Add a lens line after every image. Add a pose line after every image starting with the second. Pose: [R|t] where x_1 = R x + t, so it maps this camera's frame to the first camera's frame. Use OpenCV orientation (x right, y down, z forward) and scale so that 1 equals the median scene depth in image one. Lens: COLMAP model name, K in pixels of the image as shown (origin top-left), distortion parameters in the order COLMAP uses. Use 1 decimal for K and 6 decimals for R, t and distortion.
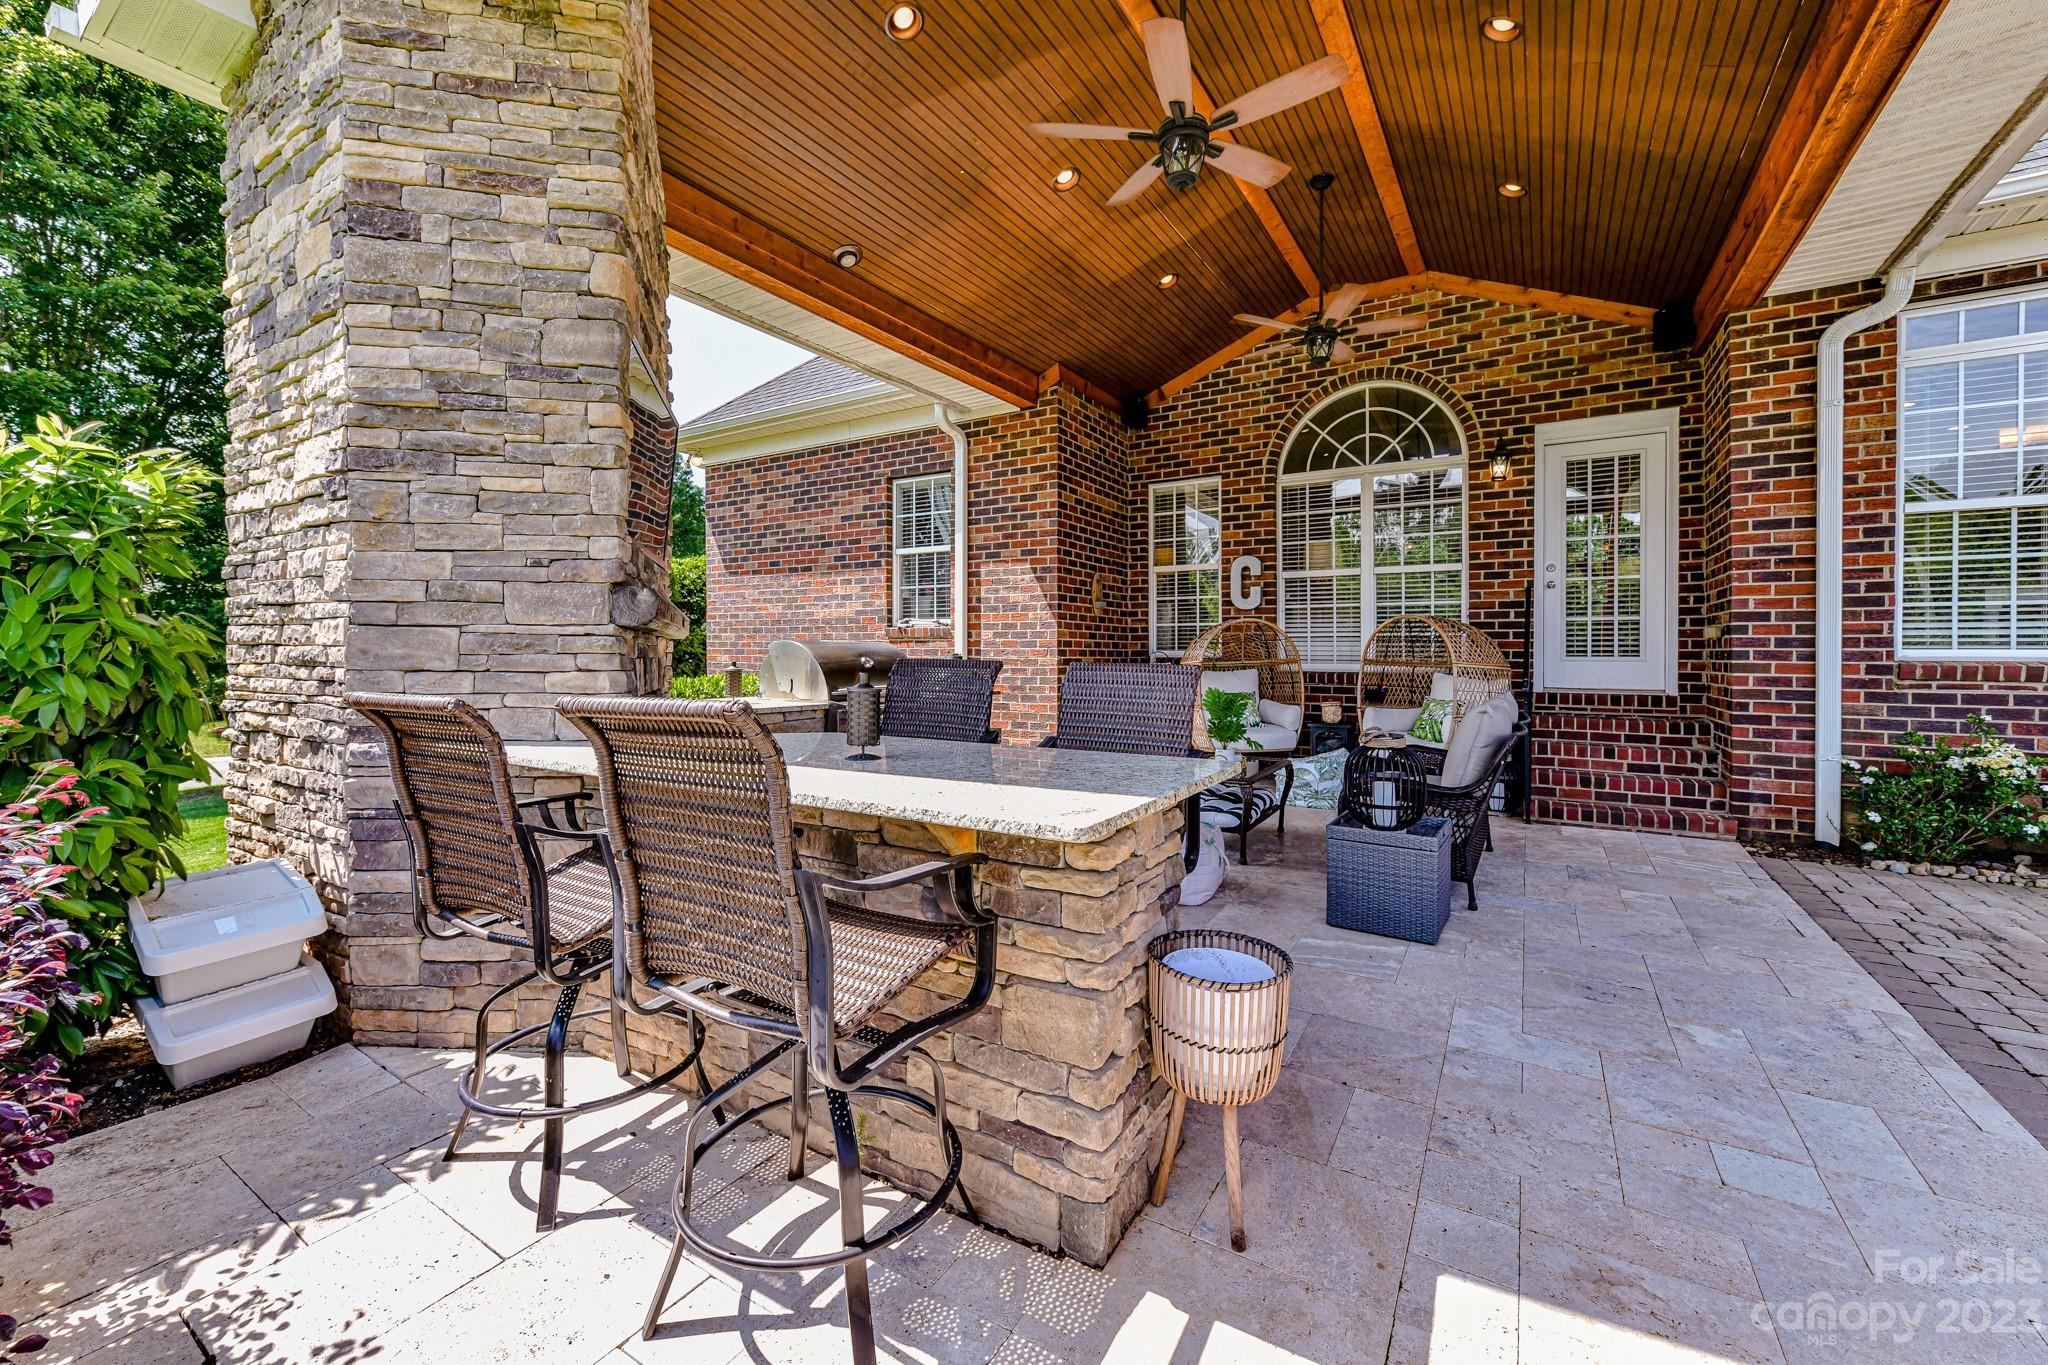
lens RADIAL K [[805.0, 0, 1022.9], [0, 805.0, 649.4], [0, 0, 1]] dist [0.007721, -0.000953]
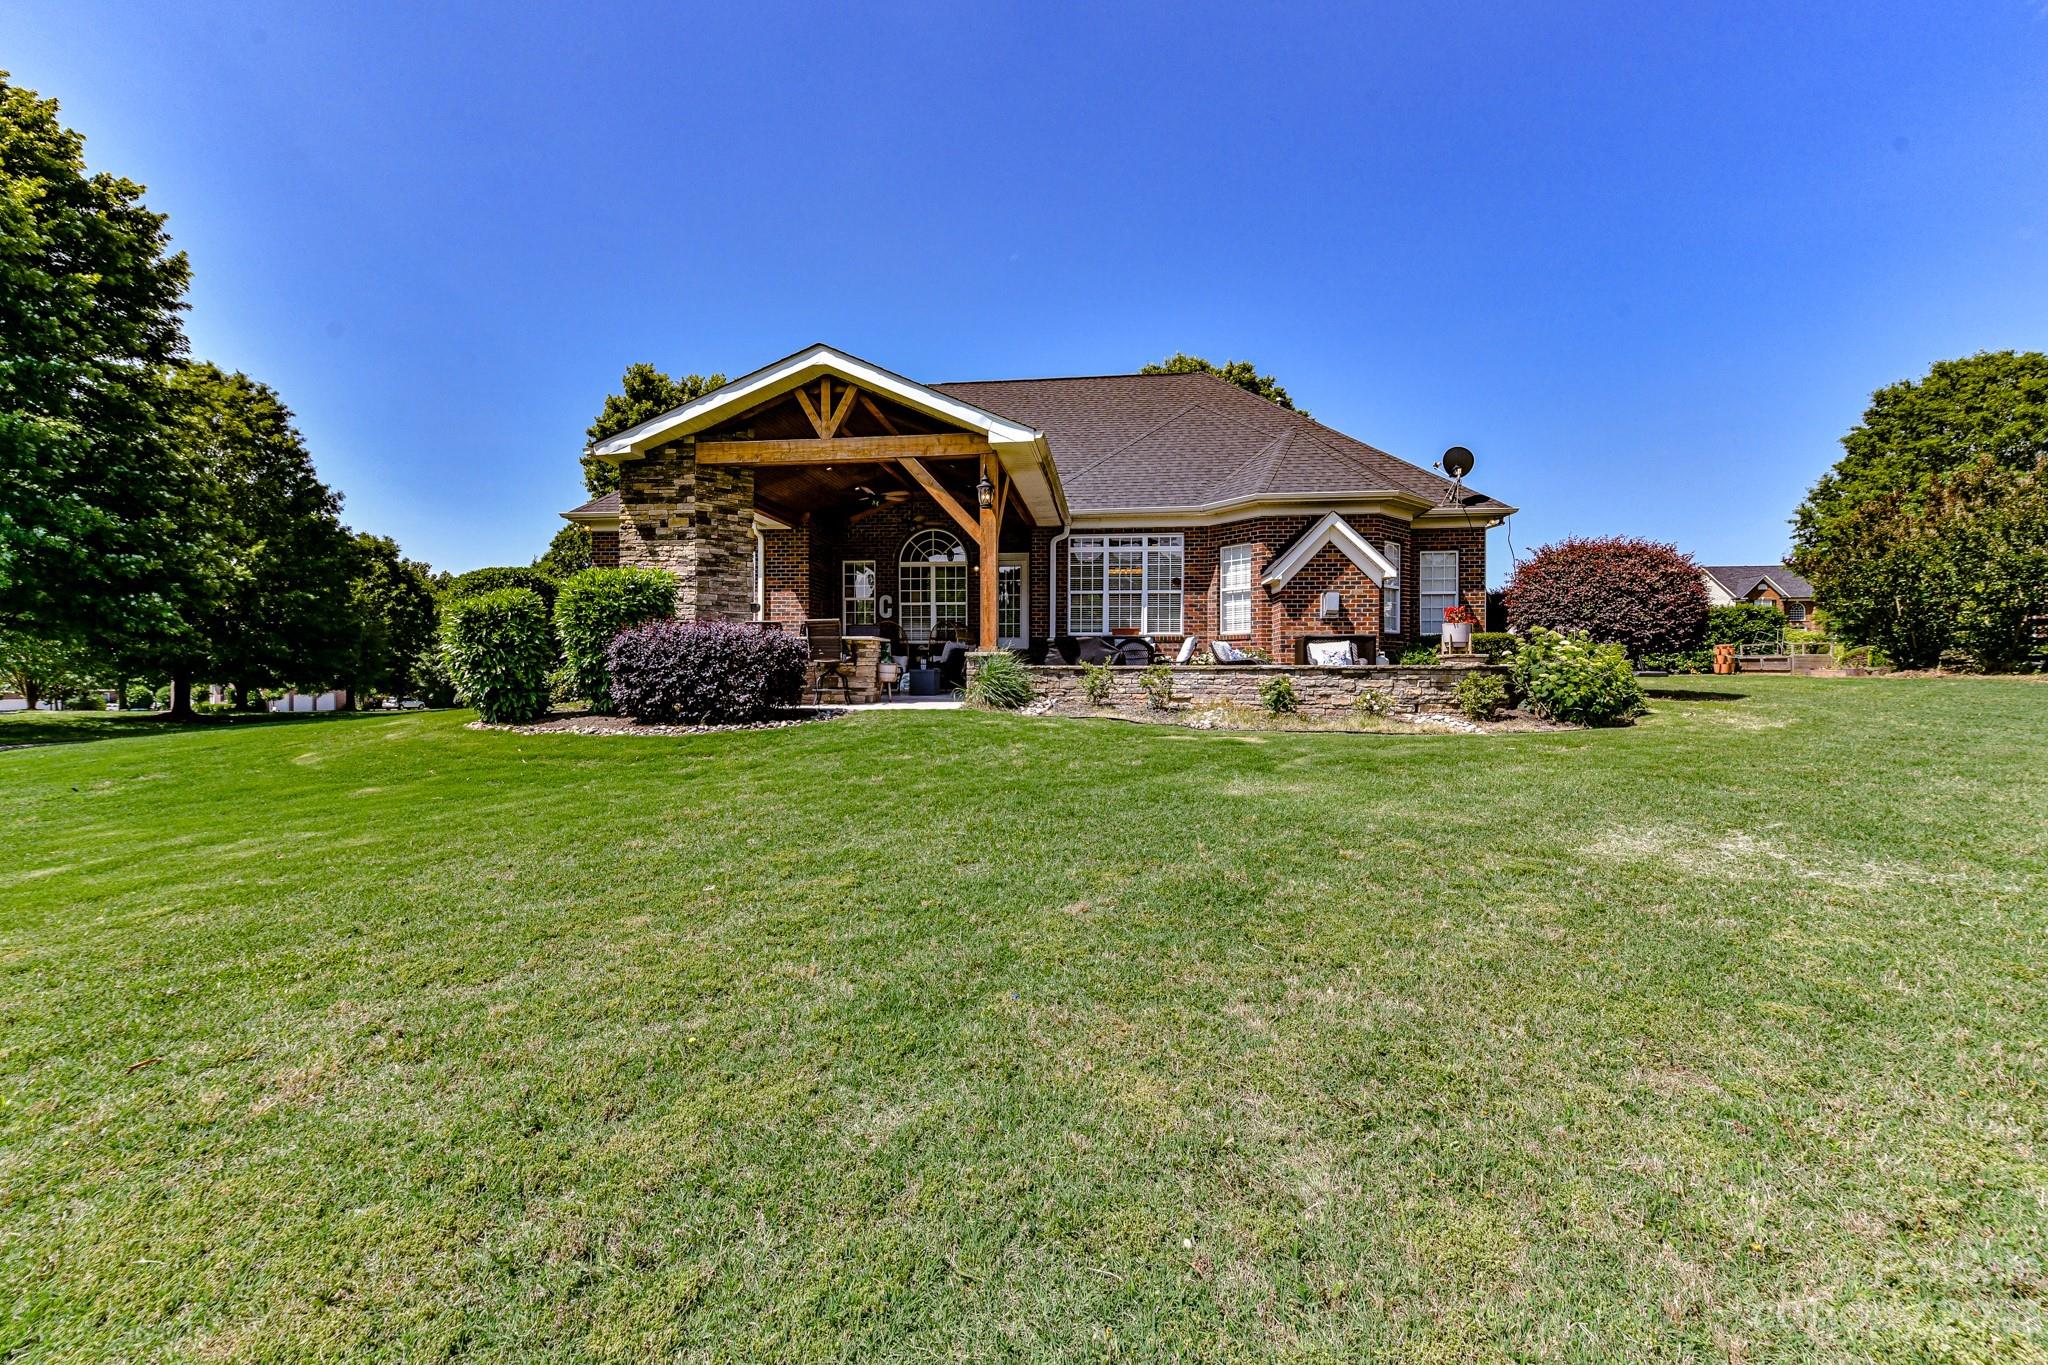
lens RADIAL K [[805.0, 0, 1010.8], [0, 805.0, 677.2], [0, 0, 1]] dist [0.007721, -0.000953]
pose [[0.905482, -0.003196, 0.424372, -0.619899], [-0.000609, 0.999961, 0.008830, 0.161843], [-0.424383, -0.008254, 0.905445, -2.036597]]
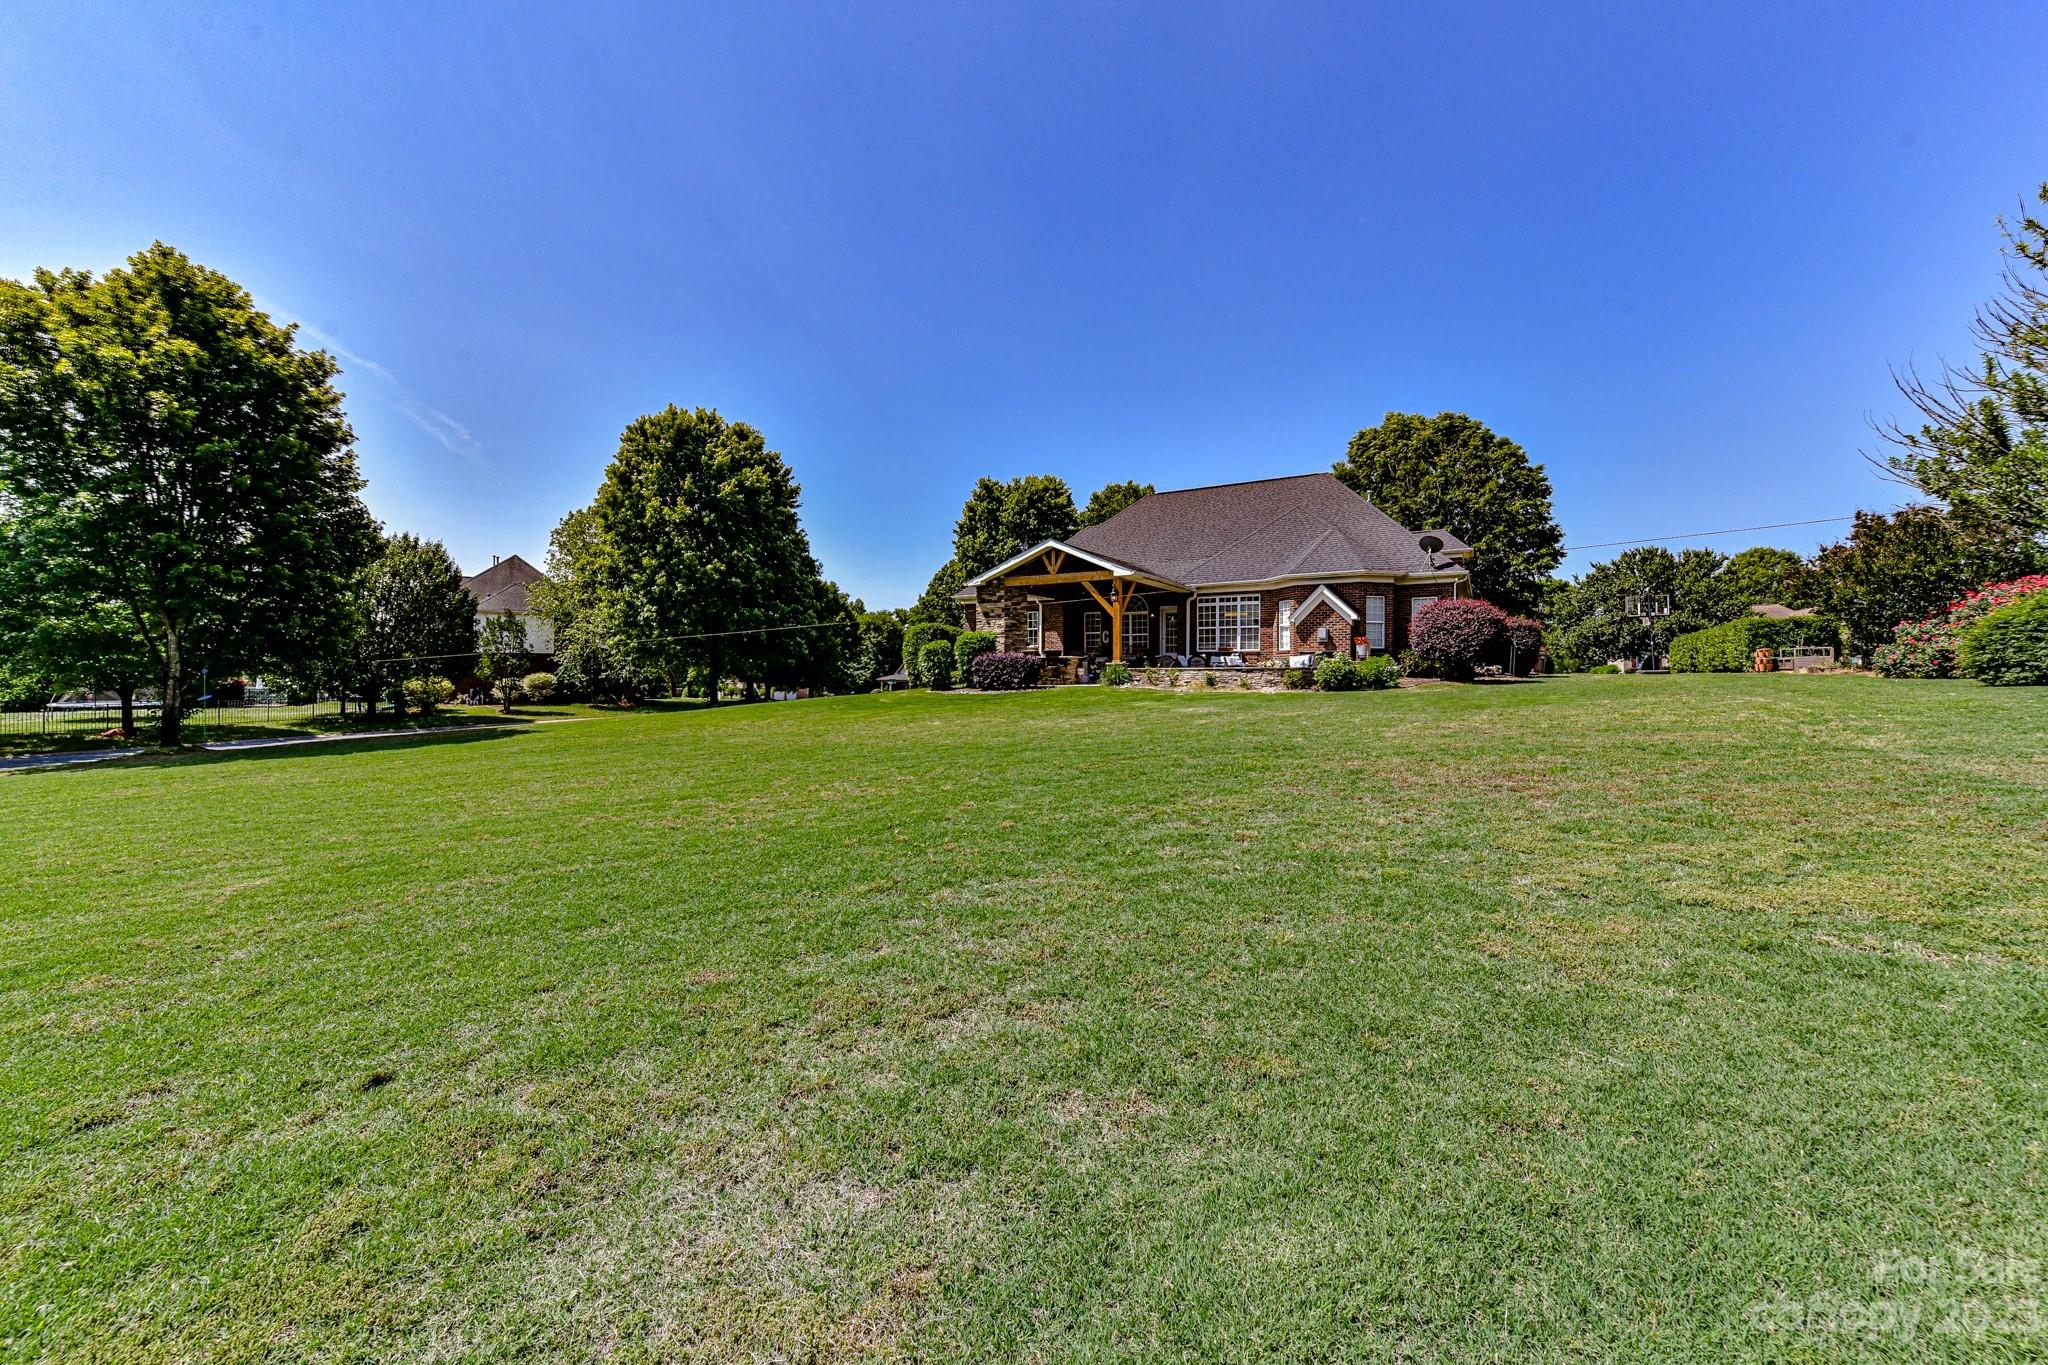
lens RADIAL K [[805.0, 0, 1025.7], [0, 805.0, 678.5], [0, 0, 1]] dist [0.007721, -0.000953]
pose [[0.999047, -0.003113, 0.043544, -0.552397], [0.002908, 0.999984, 0.004770, 0.190346], [-0.043558, -0.004639, 0.999040, -5.292650]]
